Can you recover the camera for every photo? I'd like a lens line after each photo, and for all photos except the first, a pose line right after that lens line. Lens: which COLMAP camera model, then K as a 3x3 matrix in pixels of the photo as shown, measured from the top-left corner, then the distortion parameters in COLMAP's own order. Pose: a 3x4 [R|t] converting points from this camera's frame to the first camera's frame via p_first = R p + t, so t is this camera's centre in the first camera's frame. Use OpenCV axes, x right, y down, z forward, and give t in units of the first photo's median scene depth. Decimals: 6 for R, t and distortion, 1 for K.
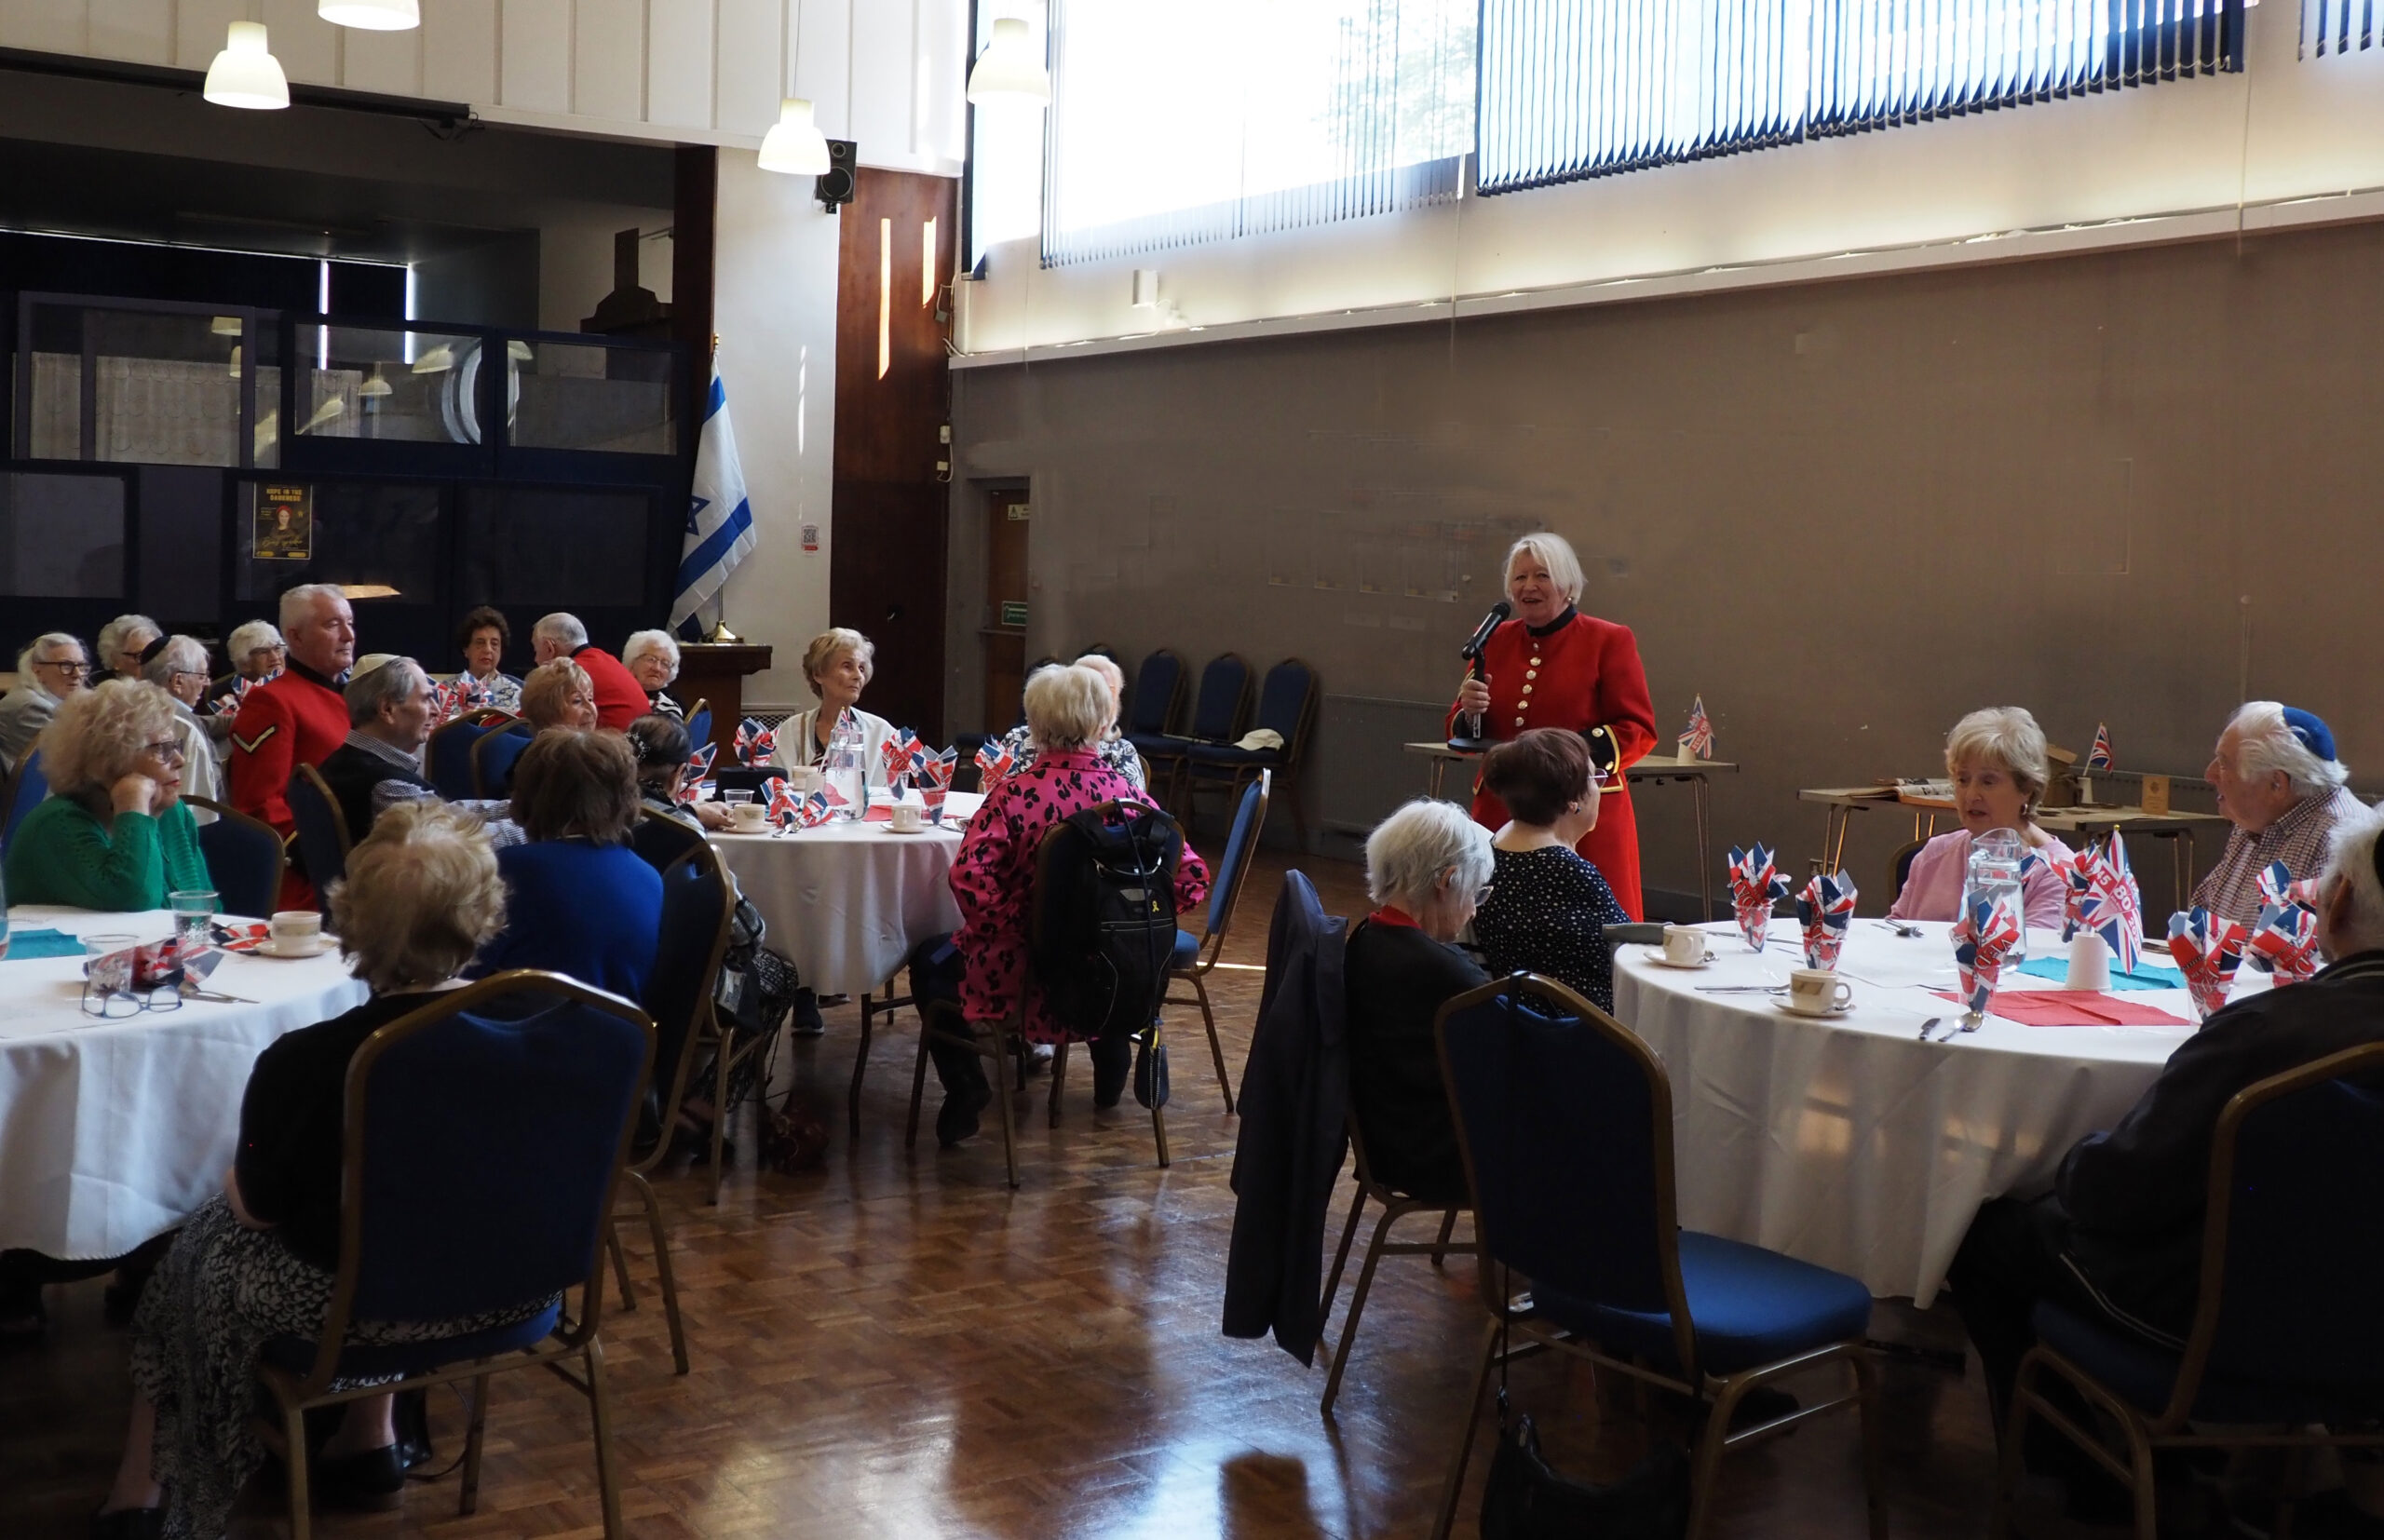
lens RADIAL K [[2513.6, 0, 1118.9], [0, 2513.6, 642.7], [0, 0, 1]] dist [0.012516, 0.000000]
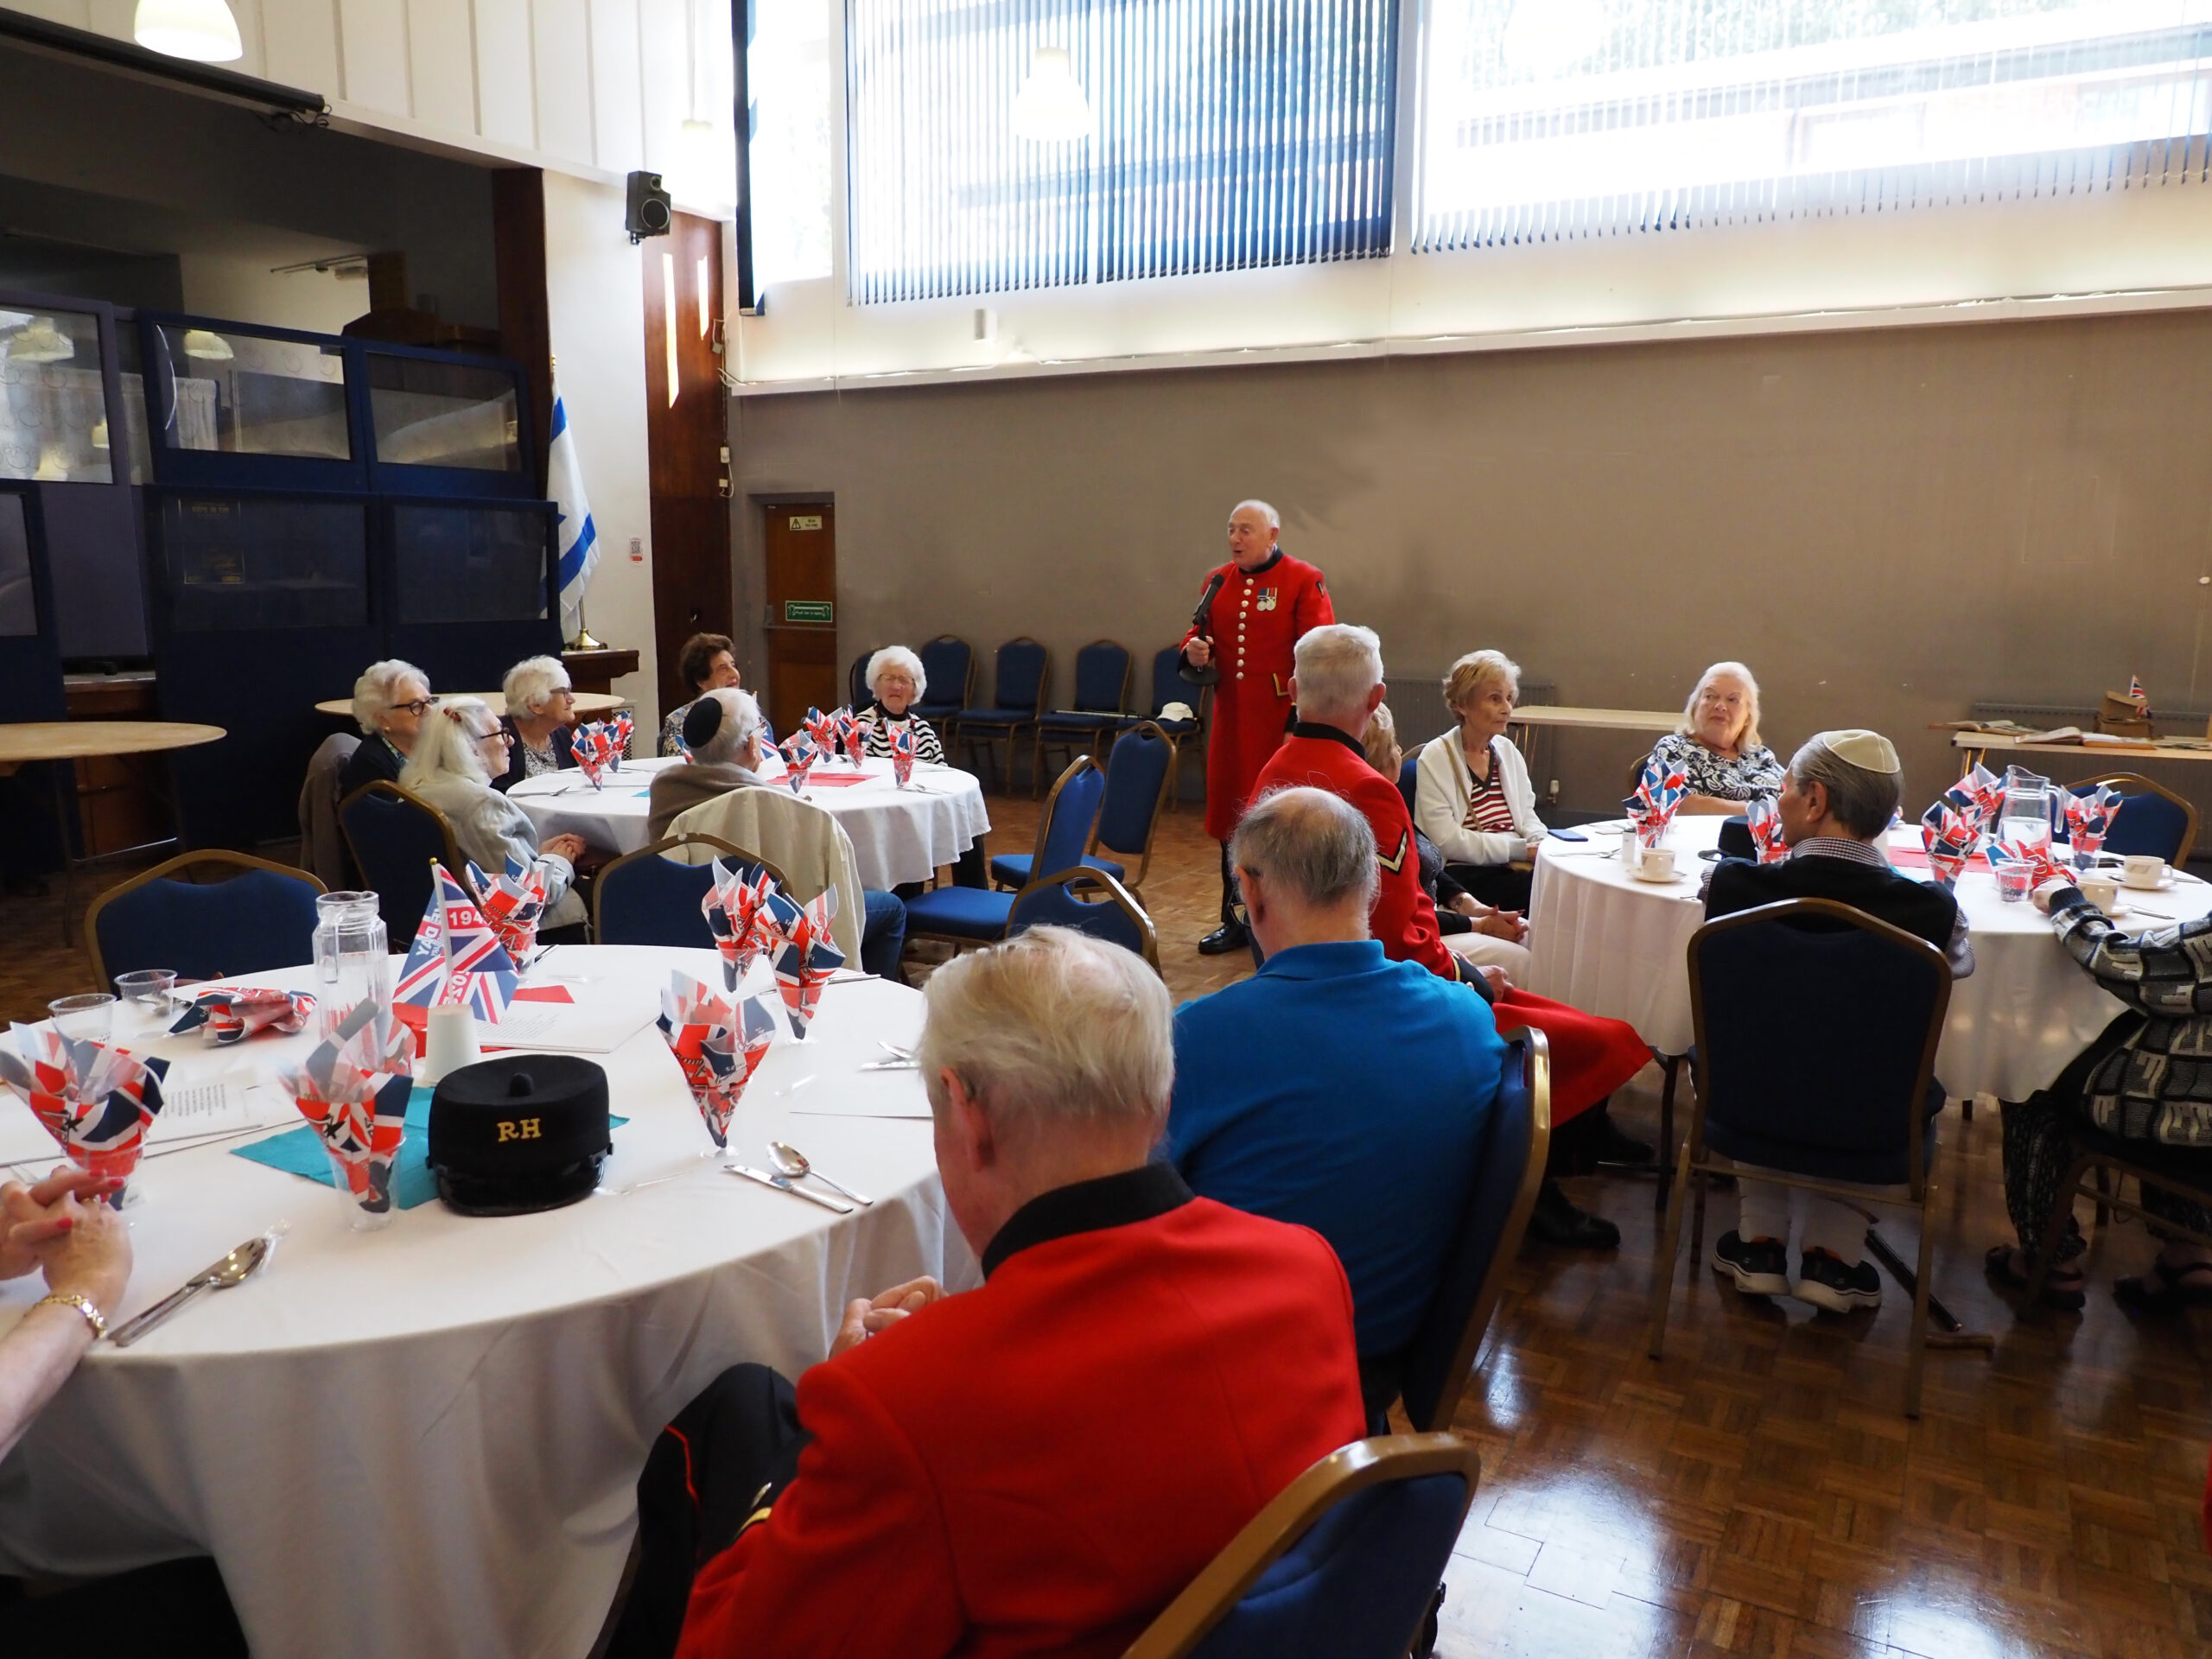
lens RADIAL K [[1564.0, 0, 1092.7], [0, 1564.0, 833.0], [0, 0, 1]] dist [-0.025598, 0.001132]
pose [[0.880345, -0.101385, 0.463373, -0.322686], [0.033719, 0.987795, 0.152066, -0.018905], [-0.473135, -0.118246, 0.873019, 0.344078]]
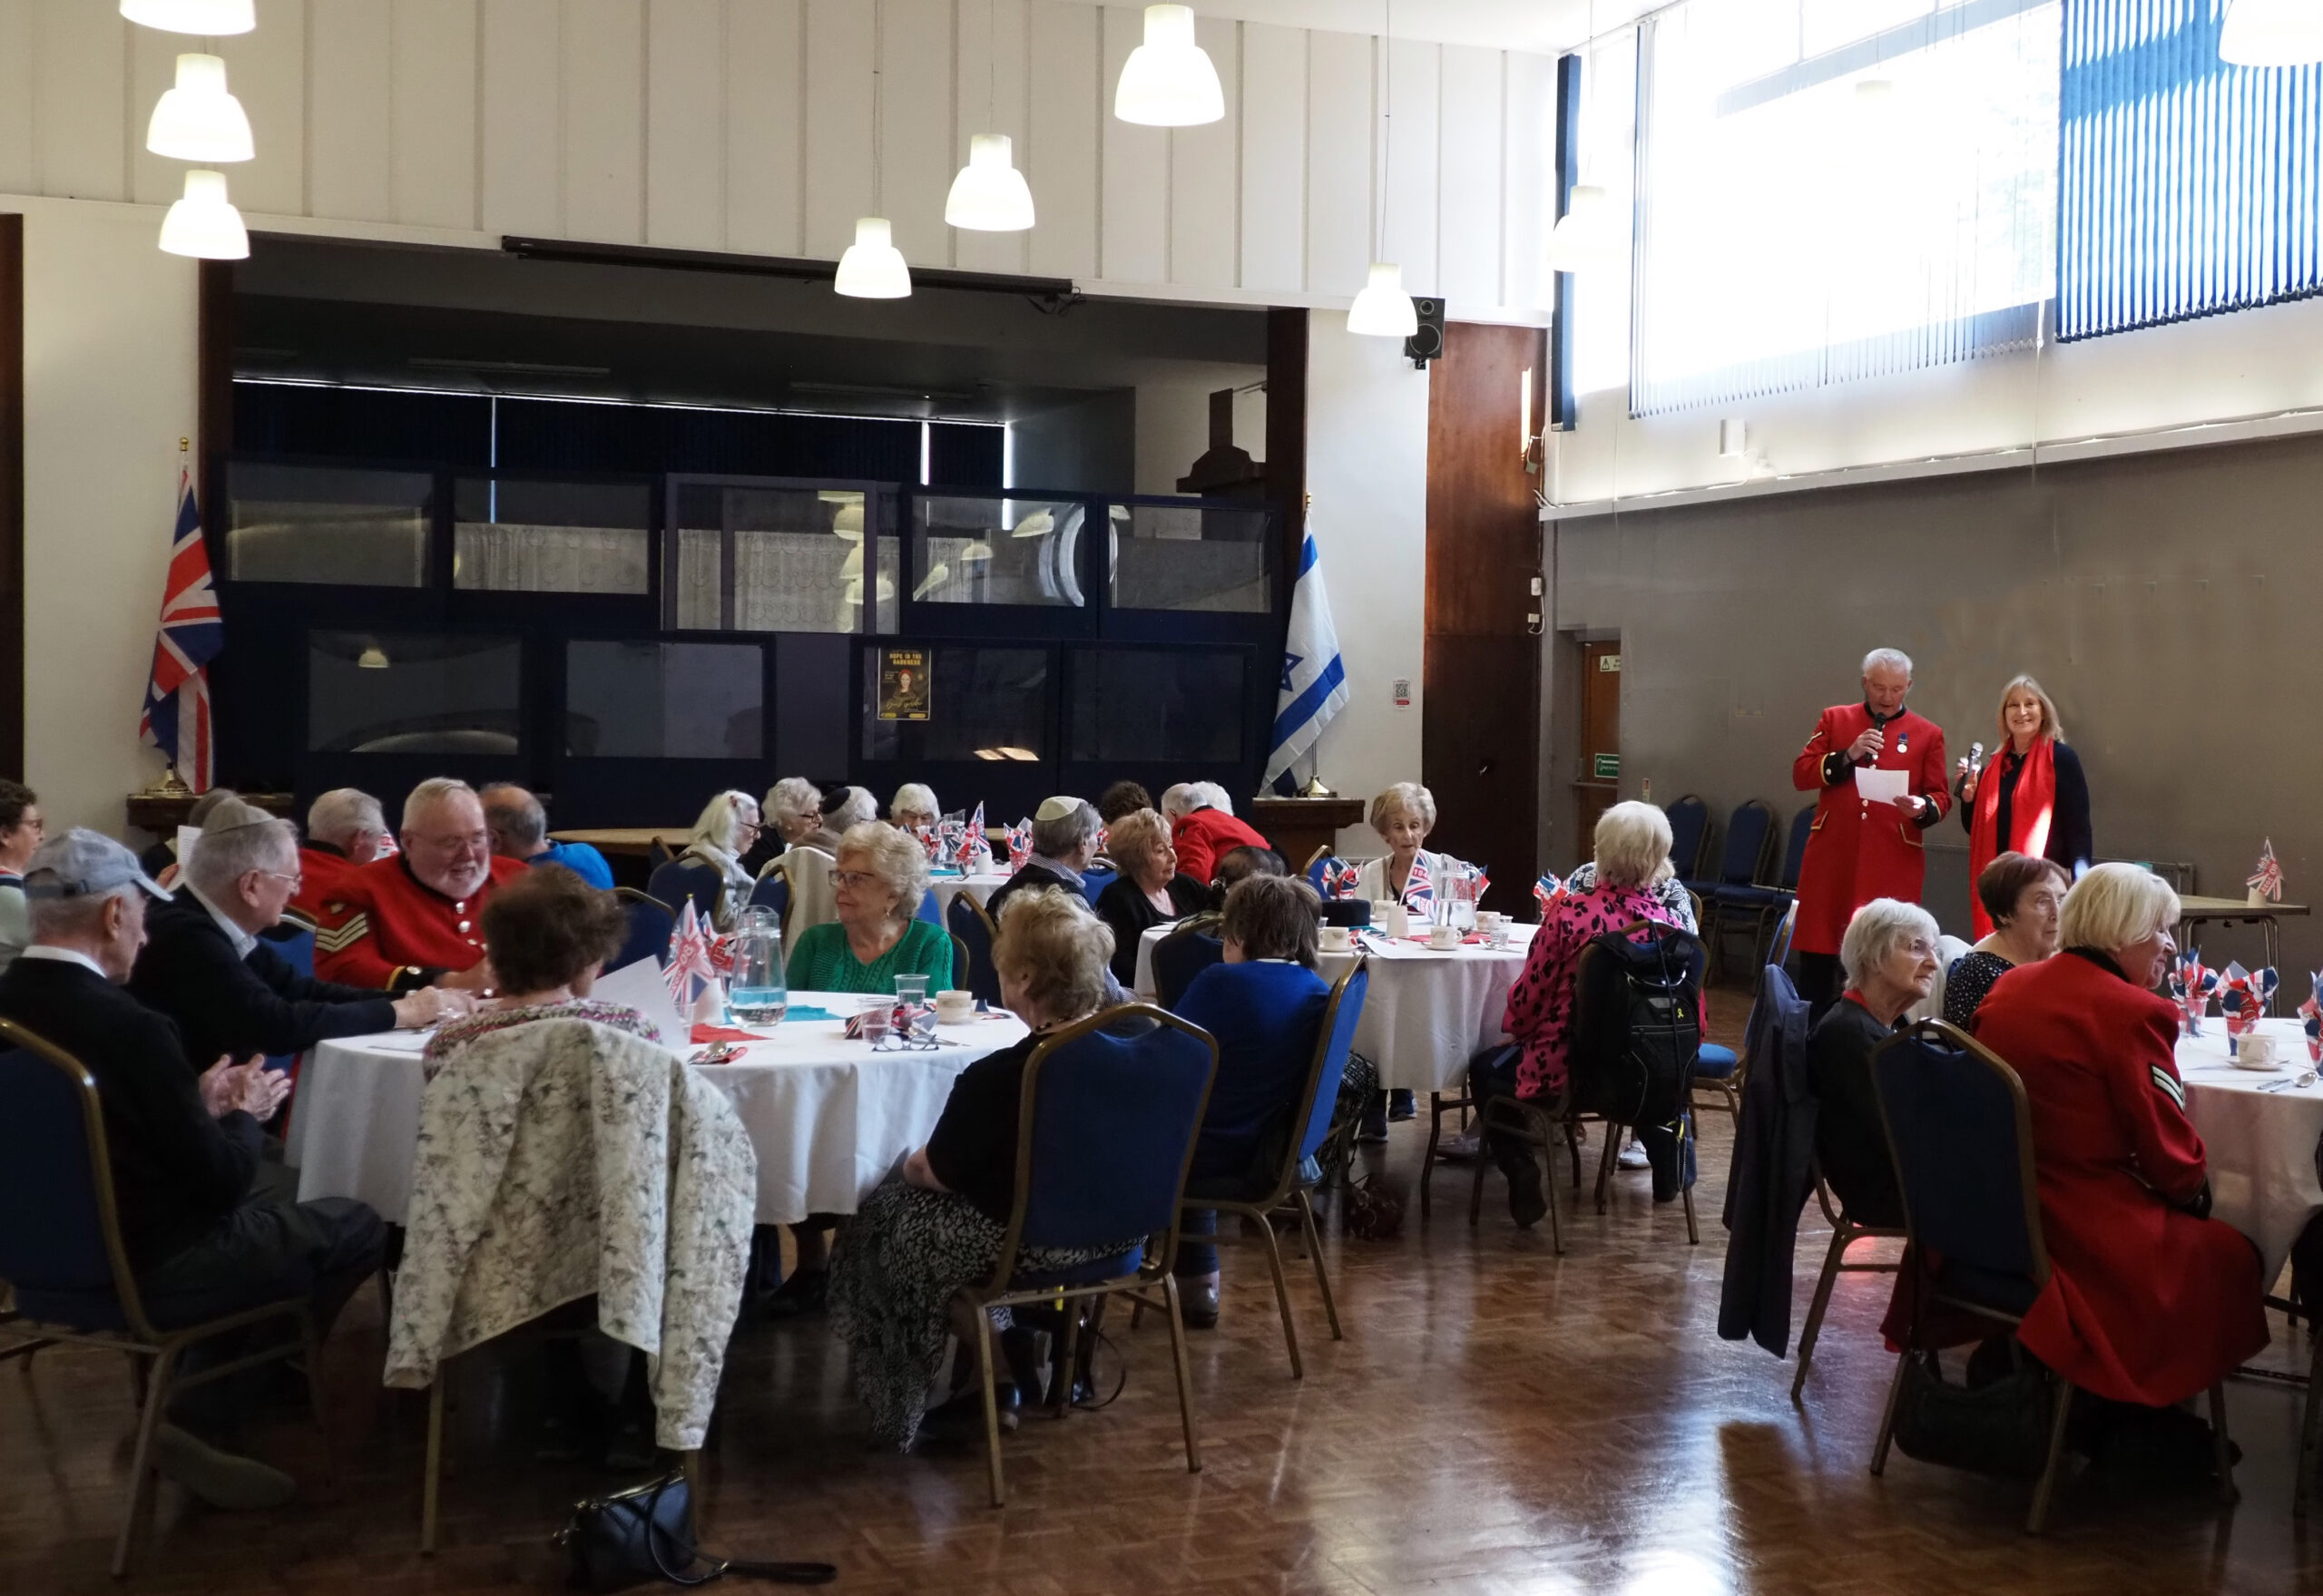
lens RADIAL K [[2811.4, 0, 1285.4], [0, 2811.4, 795.1], [0, 0, 1]] dist [0.015218, 0.000000]
pose [[0.985635, -0.007259, -0.168734, 0.024398], [0.006728, 0.999970, -0.003717, 0.003783], [0.168756, 0.002529, 0.985655, -0.136746]]
